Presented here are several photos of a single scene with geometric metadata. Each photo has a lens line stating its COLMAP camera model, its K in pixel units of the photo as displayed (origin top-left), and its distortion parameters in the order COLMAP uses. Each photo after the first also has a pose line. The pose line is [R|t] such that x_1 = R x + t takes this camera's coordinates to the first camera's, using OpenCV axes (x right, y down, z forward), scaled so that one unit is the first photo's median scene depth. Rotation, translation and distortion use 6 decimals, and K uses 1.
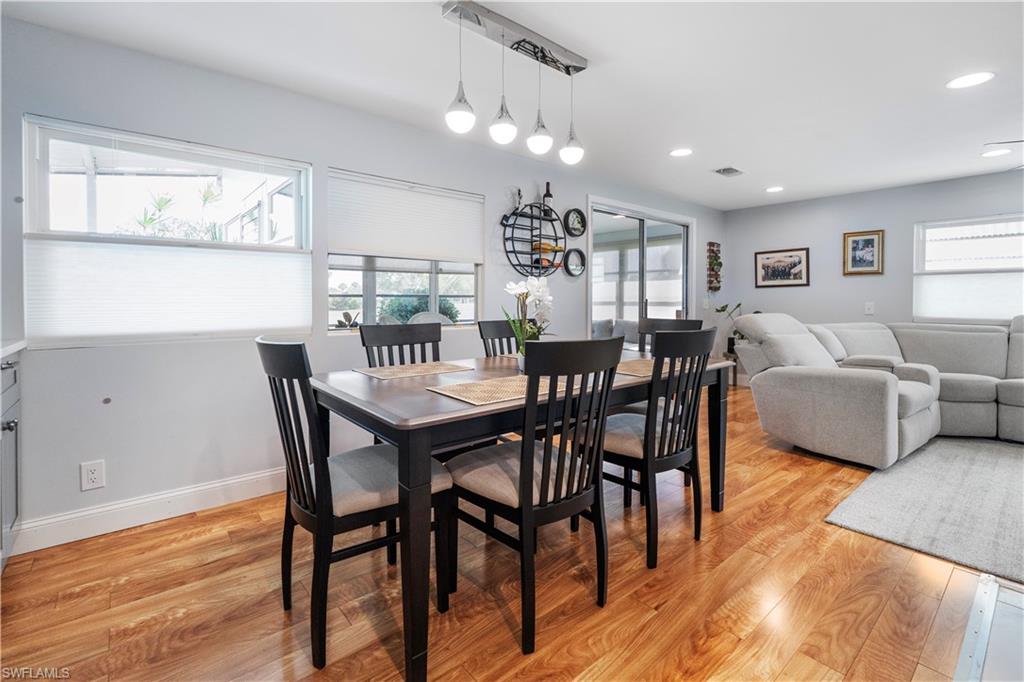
lens RADIAL K [[469.9, 0, 513.6], [0, 469.9, 298.6], [0, 0, 1]] dist [-0.016096, 0.013968]
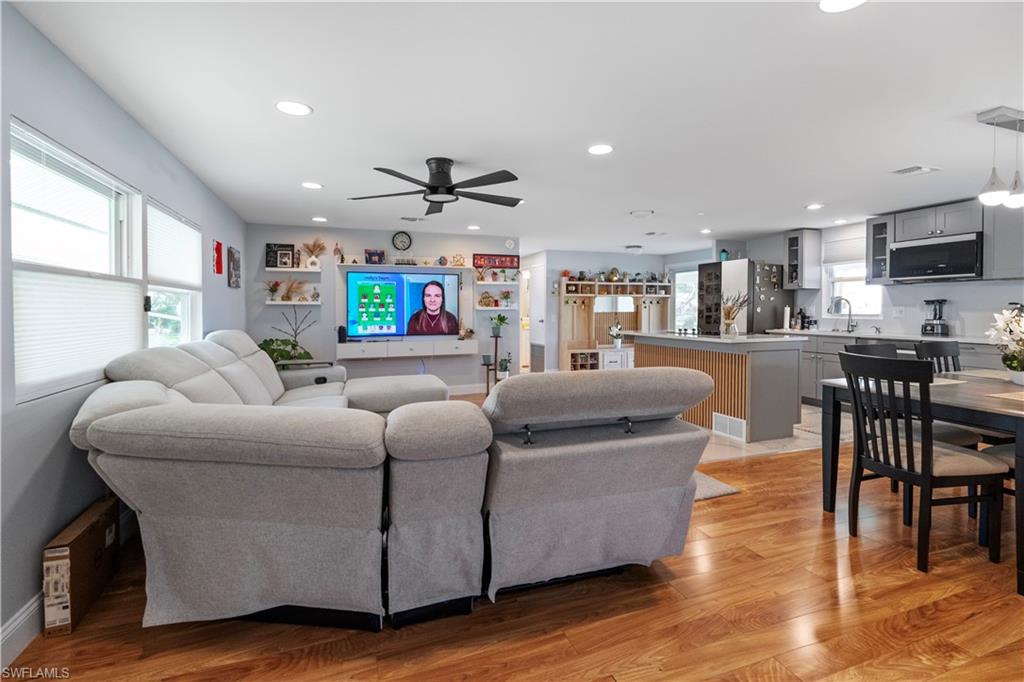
lens RADIAL K [[478.2, 0, 519.3], [0, 478.2, 317.0], [0, 0, 1]] dist [-0.008201, 0.000249]
pose [[-0.936911, -0.008669, 0.349461, 0.449511], [-0.002706, 0.999842, 0.017547, -0.026574], [-0.349558, 0.015495, -0.936787, 1.425999]]
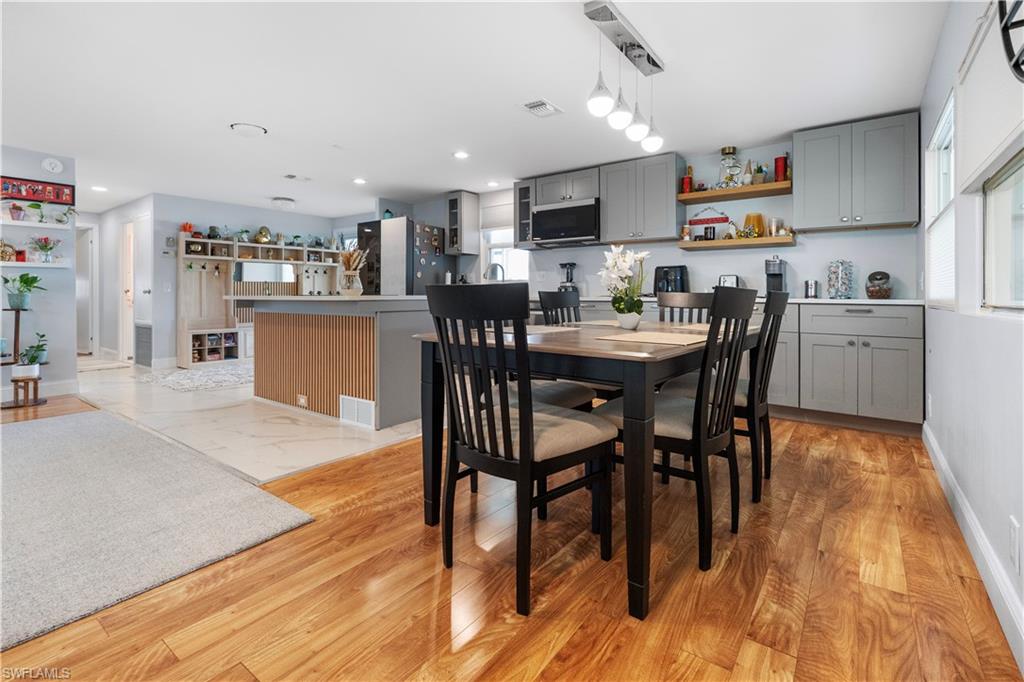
lens RADIAL K [[467.4, 0, 517.4], [0, 467.4, 294.5], [0, 0, 1]] dist [-0.005110, -0.001015]
pose [[-0.973819, -0.004337, -0.227284, 0.287046], [-0.003741, 0.999988, -0.003052, 0.038788], [0.227295, -0.002121, -0.973824, 1.093620]]
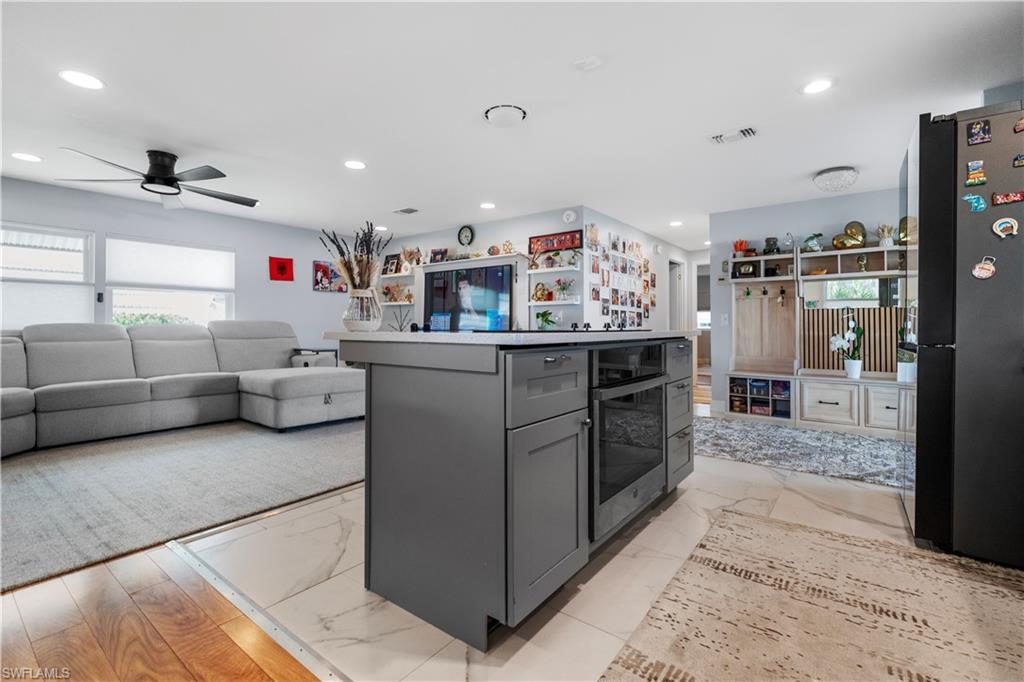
lens RADIAL K [[460.7, 0, 513.7], [0, 460.7, 319.7], [0, 0, 1]] dist [-0.001493, 0.000053]
pose [[-0.207186, 0.008748, 0.978263, -0.098760], [-0.002727, 0.999951, -0.009519, 0.030907], [-0.978298, -0.004640, -0.207152, 0.199886]]
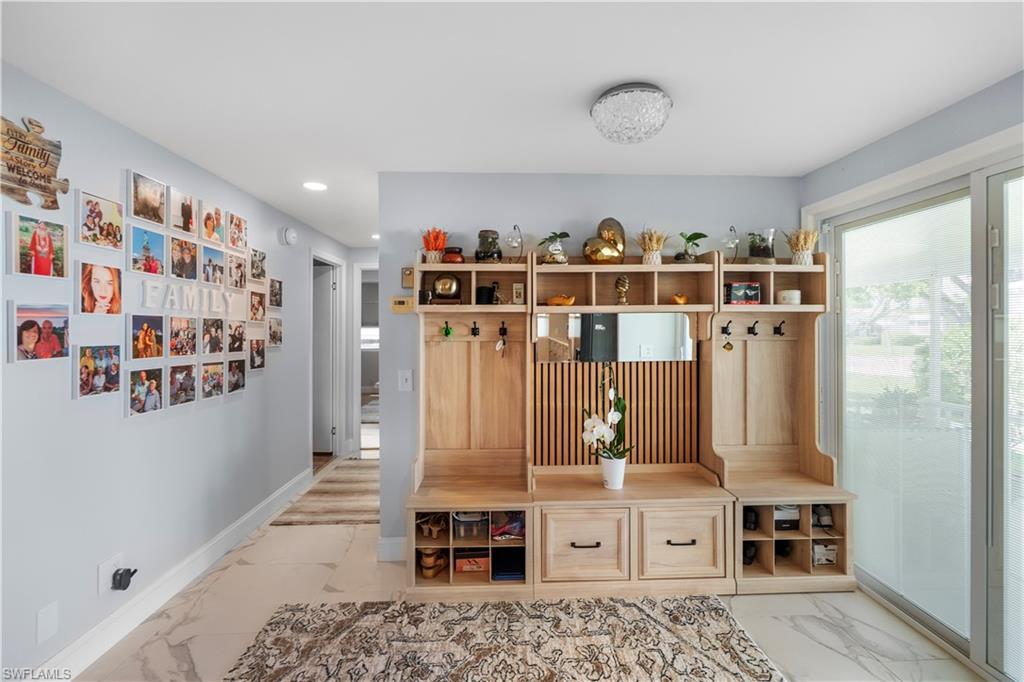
lens RADIAL K [[459.7, 0, 514.1], [0, 459.7, 326.8], [0, 0, 1]] dist [-0.020096, -0.000140]
pose [[-0.778142, -0.003177, 0.628080, 0.508839], [-0.003050, 0.999995, 0.001280, -0.064026], [-0.628081, -0.000920, -0.778148, -0.233472]]
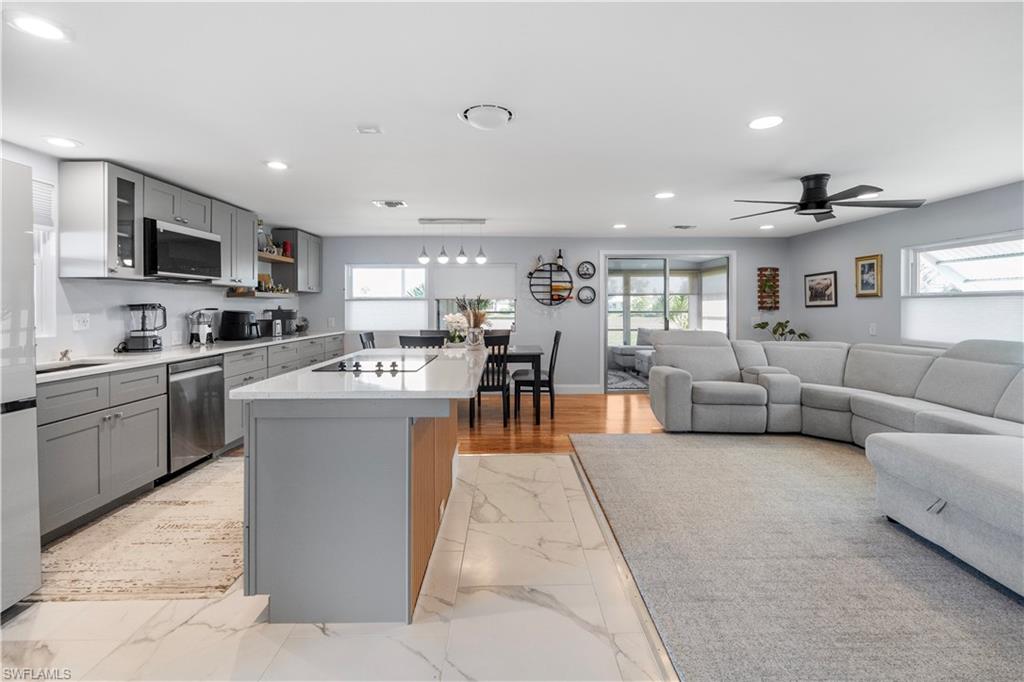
lens RADIAL K [[458.5, 0, 514.3], [0, 458.5, 304.7], [0, 0, 1]] dist [-0.001873, 0.000144]
pose [[0.767277, -0.005727, -0.641290, 1.007635], [0.005200, 0.999983, -0.002709, -0.044730], [0.641295, -0.001256, 0.767294, -0.374358]]
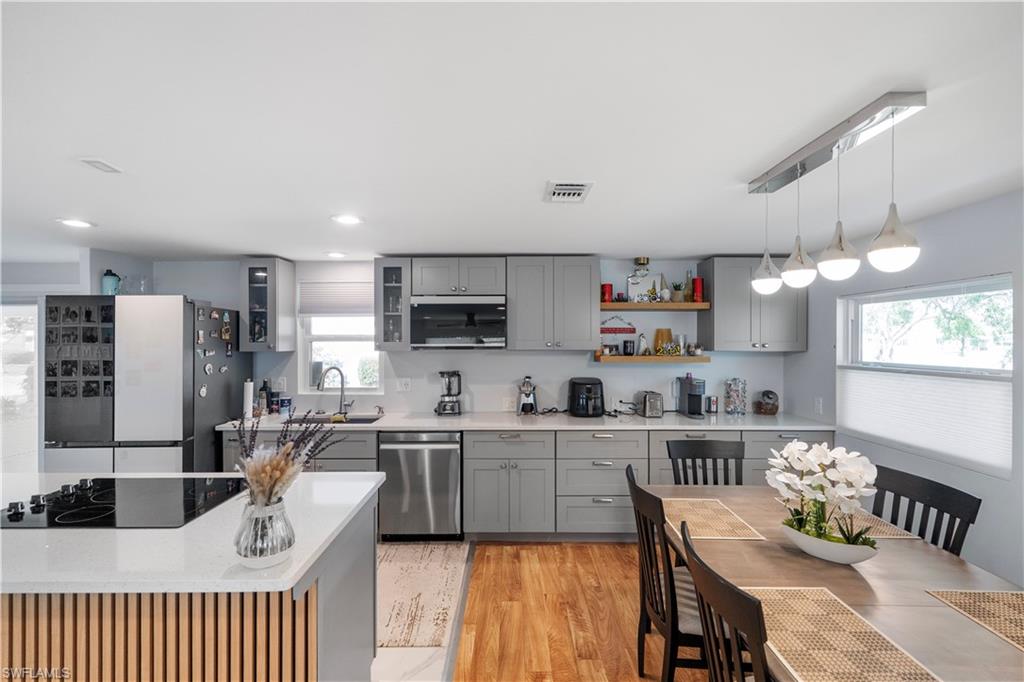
lens RADIAL K [[451.1, 0, 512.0], [0, 451.1, 341.0], [0, 0, 1]] dist [-0.003745, -0.000225]
pose [[-0.647902, -0.002257, -0.761720, 0.515105], [-0.000392, 0.999996, -0.002629, -0.115634], [0.761723, -0.001405, -0.647901, 0.593761]]
